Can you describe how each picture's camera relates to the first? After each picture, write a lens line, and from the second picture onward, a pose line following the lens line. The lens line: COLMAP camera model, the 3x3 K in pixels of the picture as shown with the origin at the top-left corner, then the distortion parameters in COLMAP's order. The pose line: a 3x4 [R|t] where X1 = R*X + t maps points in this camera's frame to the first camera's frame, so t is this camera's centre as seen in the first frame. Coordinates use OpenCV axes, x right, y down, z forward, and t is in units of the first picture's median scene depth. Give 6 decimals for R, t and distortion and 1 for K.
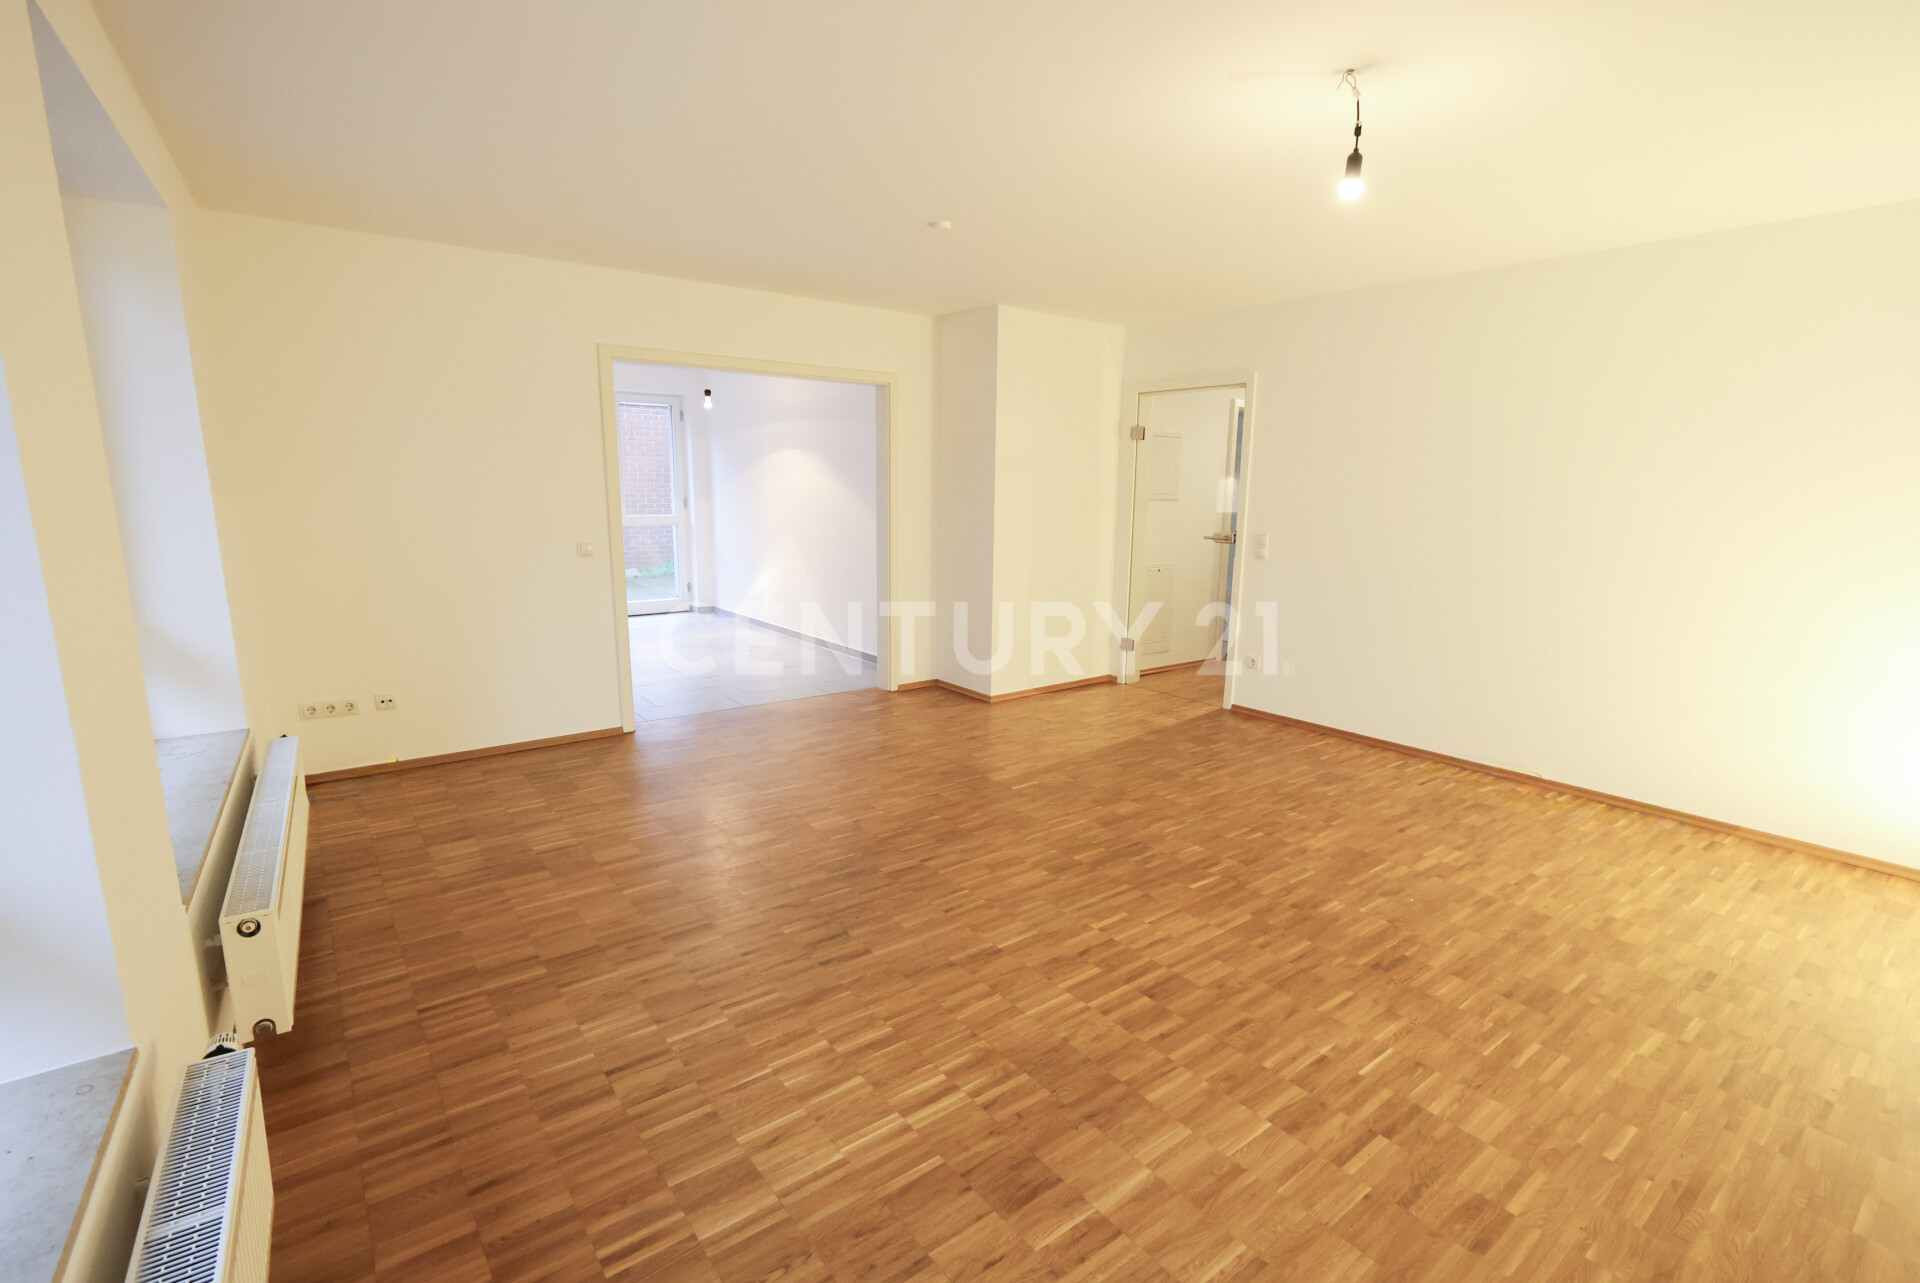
lens RADIAL K [[885.7, 0, 969.3], [0, 885.7, 653.5], [0, 0, 1]] dist [-0.014528, 0.000824]
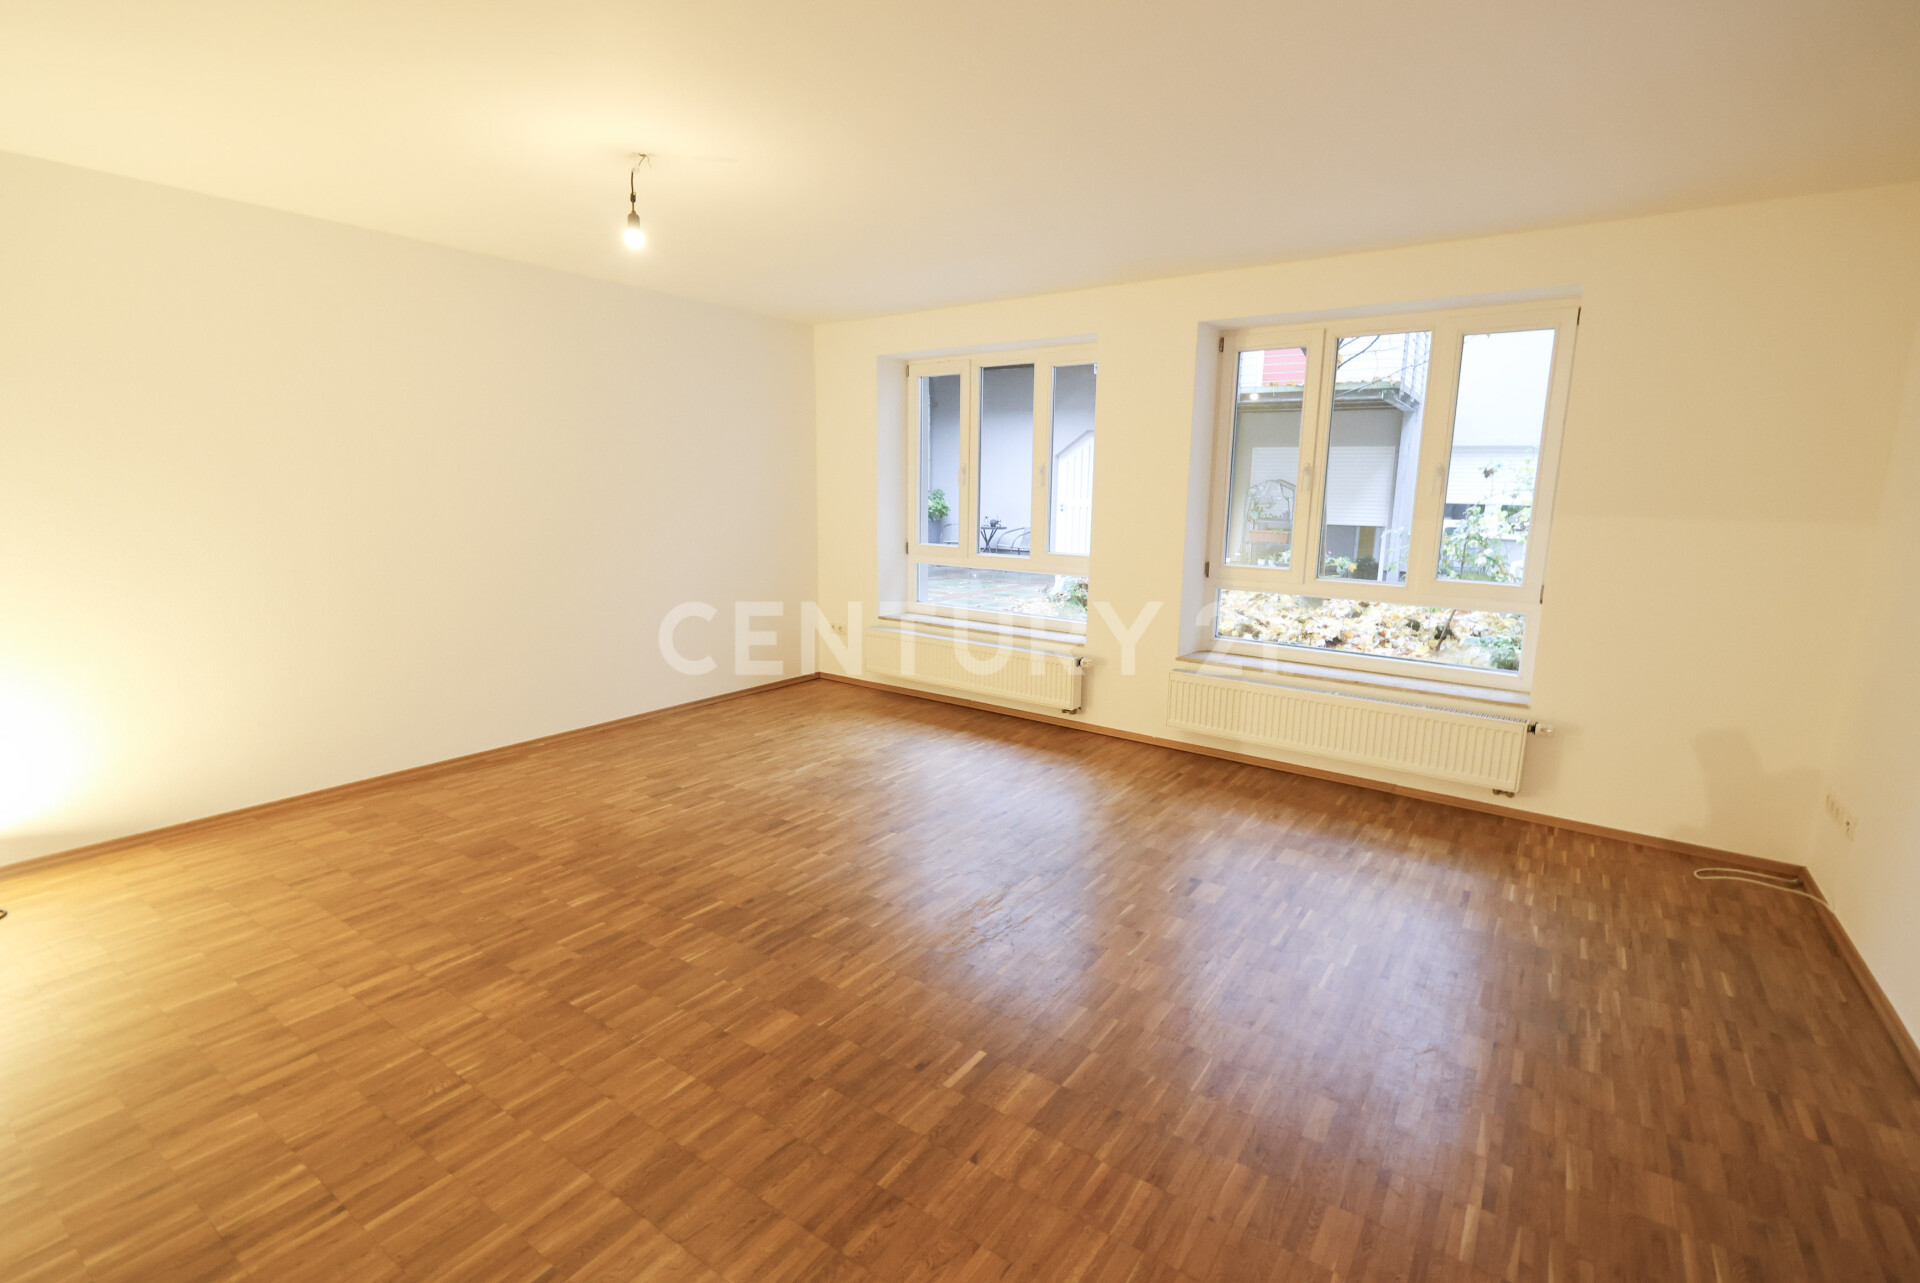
lens RADIAL K [[885.7, 0, 969.3], [0, 885.7, 653.5], [0, 0, 1]] dist [-0.014528, 0.000824]
pose [[-0.950256, 0.028880, -0.310129, 0.288302], [-0.088885, 0.929144, 0.358874, -0.353865], [0.298519, 0.368588, -0.880358, 1.836553]]
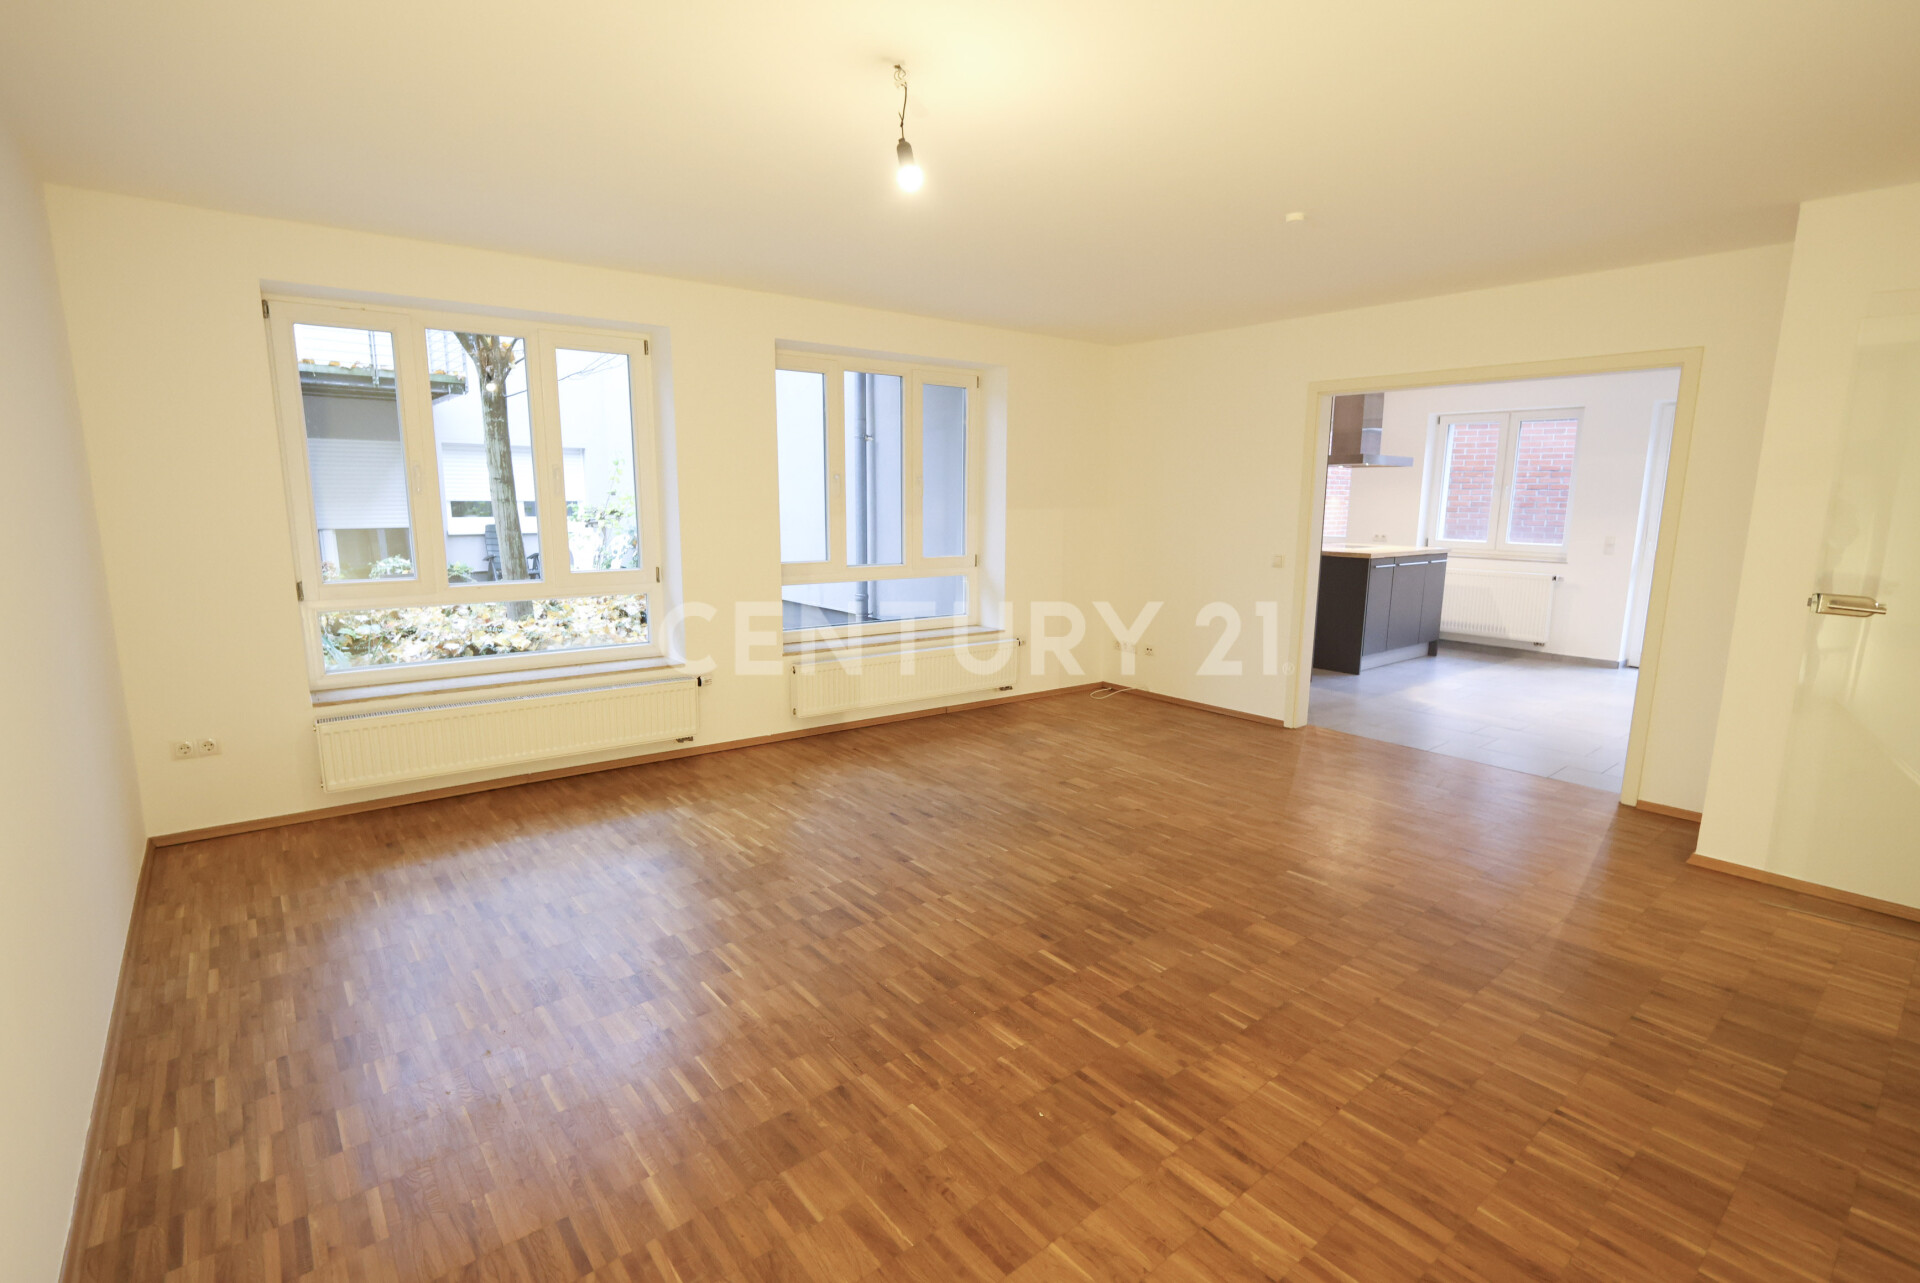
lens RADIAL K [[885.7, 0, 969.3], [0, 885.7, 653.5], [0, 0, 1]] dist [-0.014528, 0.000824]
pose [[0.035554, 0.164424, -0.985749, 1.081231], [-0.199890, 0.967610, 0.154189, -0.146808], [0.979173, 0.191559, 0.067270, 0.820308]]
